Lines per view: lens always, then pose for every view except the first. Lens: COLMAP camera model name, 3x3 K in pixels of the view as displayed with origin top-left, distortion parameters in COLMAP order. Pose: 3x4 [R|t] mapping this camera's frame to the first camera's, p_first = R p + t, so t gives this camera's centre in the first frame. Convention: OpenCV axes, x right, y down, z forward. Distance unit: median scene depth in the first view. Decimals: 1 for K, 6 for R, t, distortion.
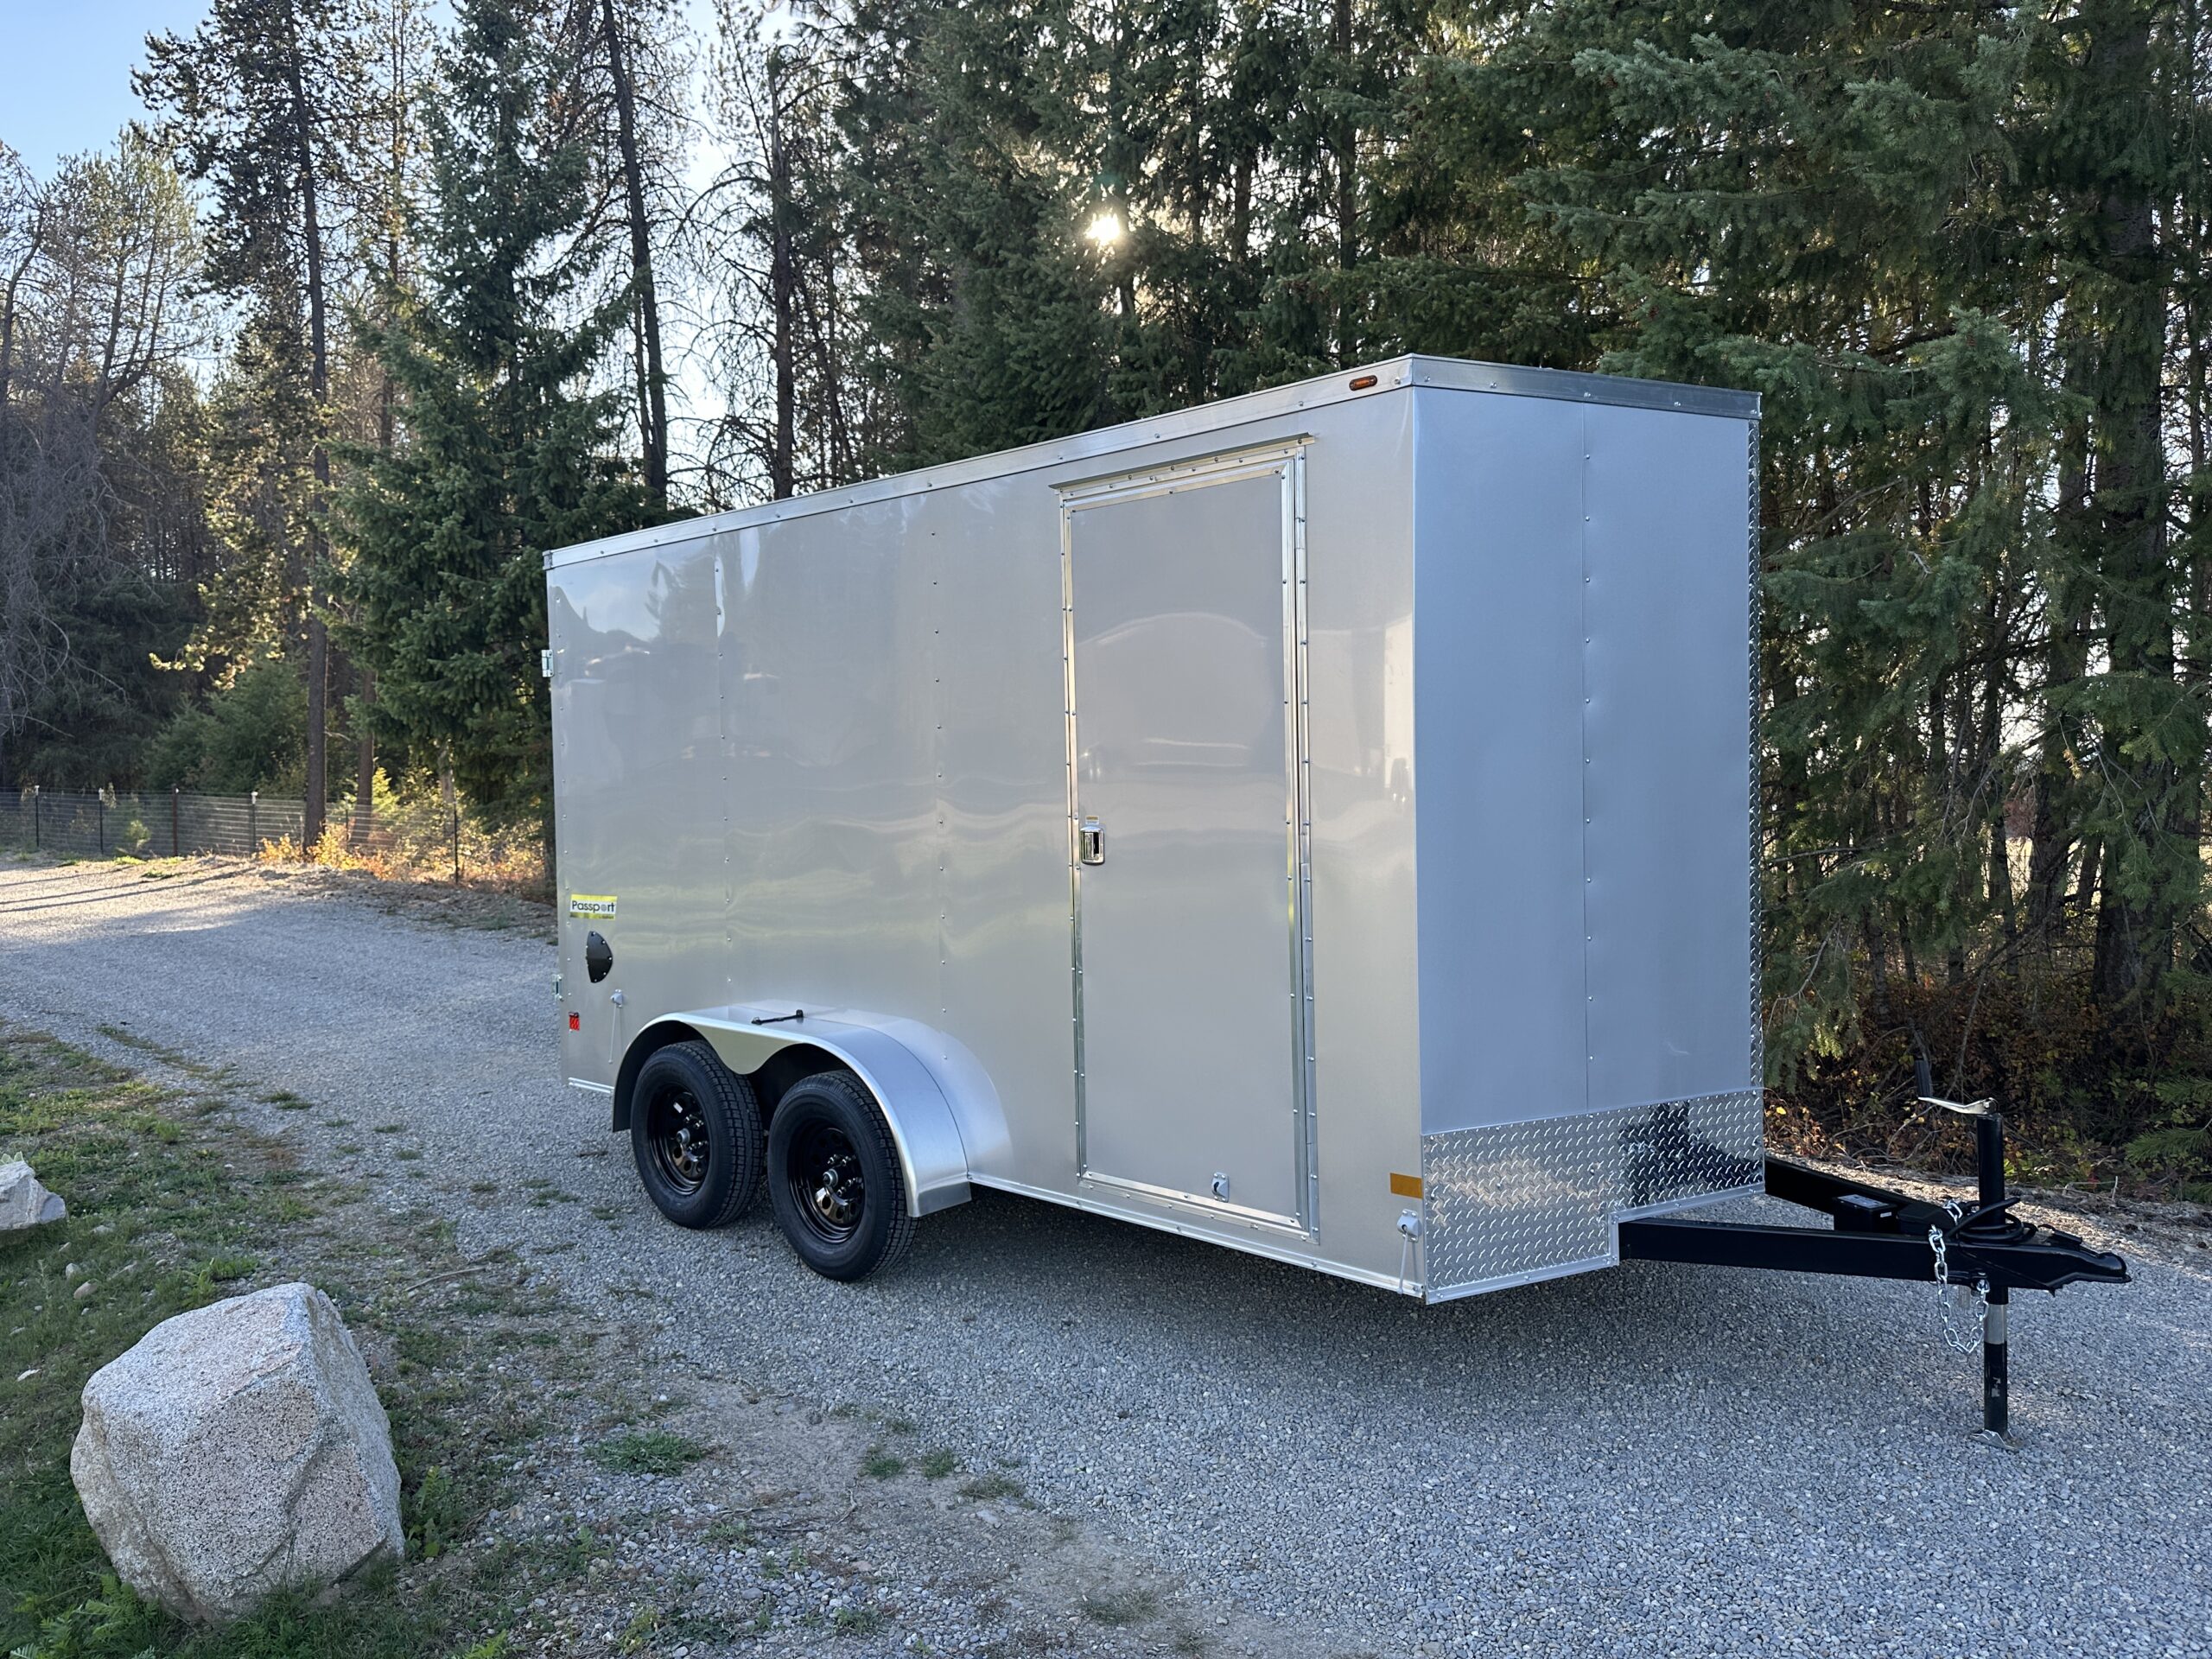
lens RADIAL K [[1551.8, 0, 1091.5], [0, 1551.8, 826.8], [0, 0, 1]] dist [0.090045, -0.135144]
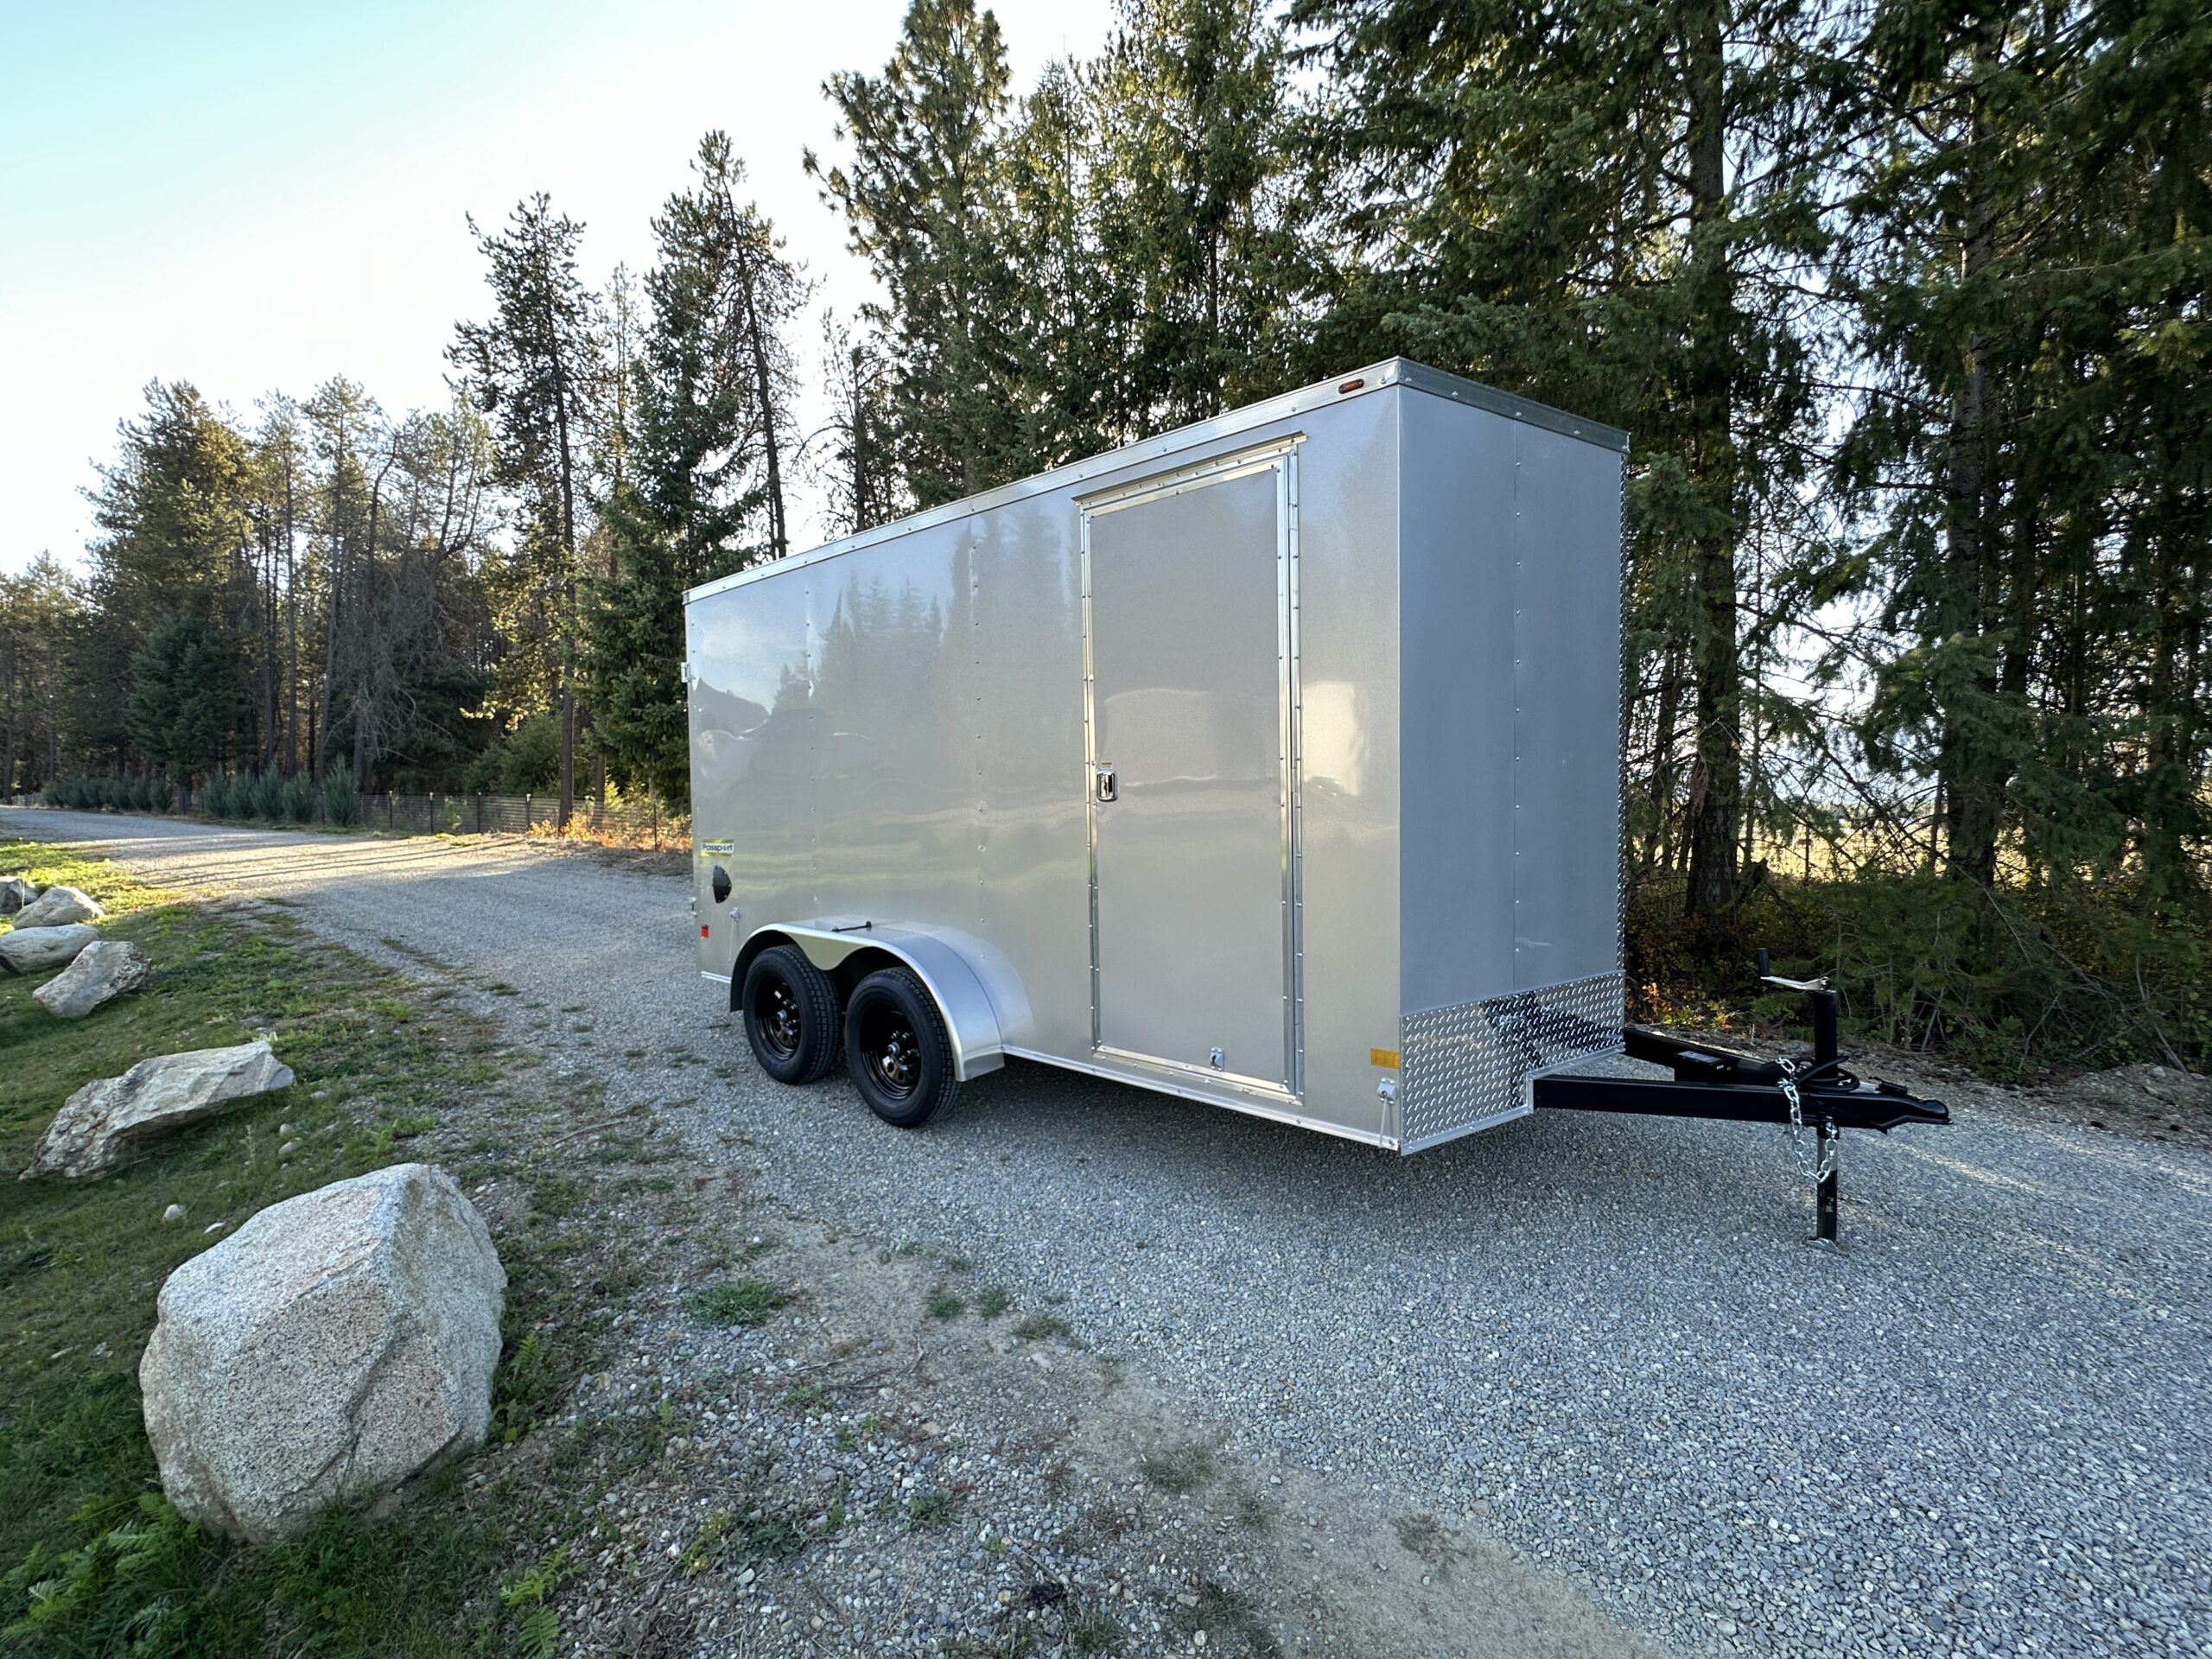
lens RADIAL K [[881.7, 0, 1107.1], [0, 881.7, 831.0], [0, 0, 1]] dist [-0.003486, 0.000646]
pose [[0.996975, 0.000738, 0.077713, -0.054684], [-0.001405, 0.999963, 0.008539, 0.042427], [-0.077704, -0.008622, 0.996939, 0.294640]]
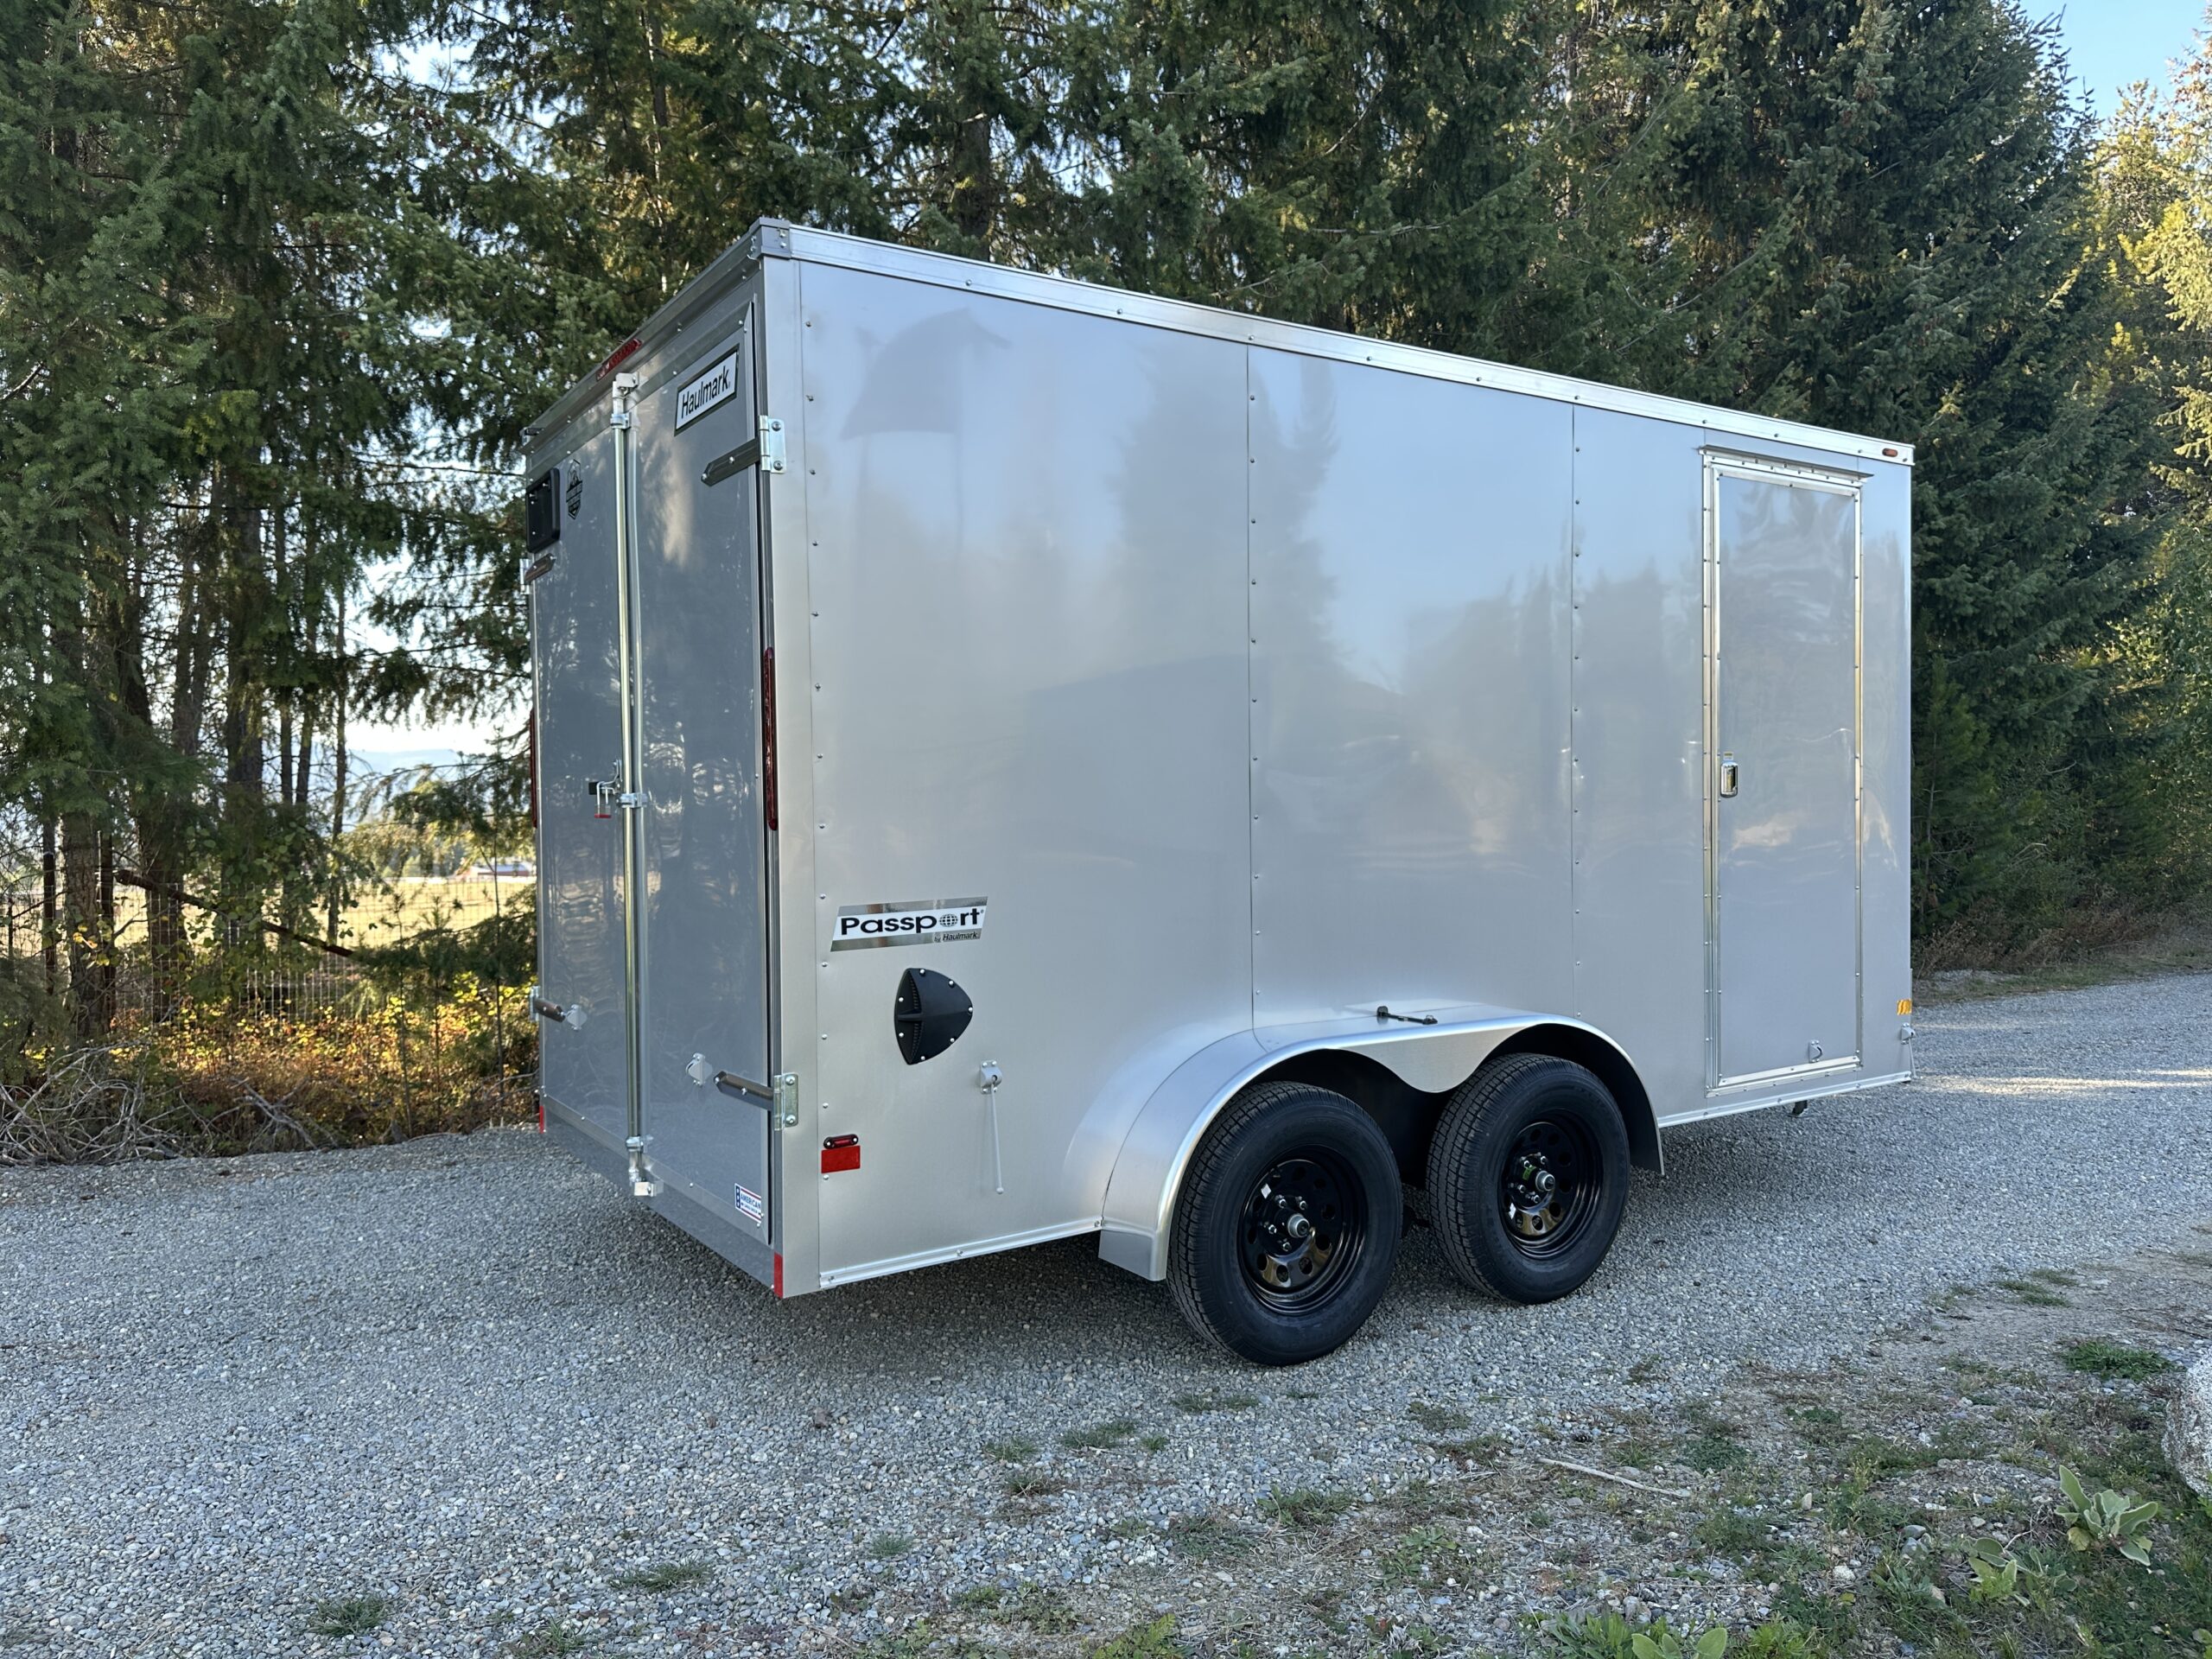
lens RADIAL K [[1551.8, 0, 1091.5], [0, 1551.8, 826.8], [0, 0, 1]] dist [0.090045, -0.135144]
pose [[0.233157, 0.000511, 0.972439, -1.201024], [0.042822, 0.999024, -0.010793, 0.038854], [-0.971496, 0.044158, 0.232908, 1.187674]]
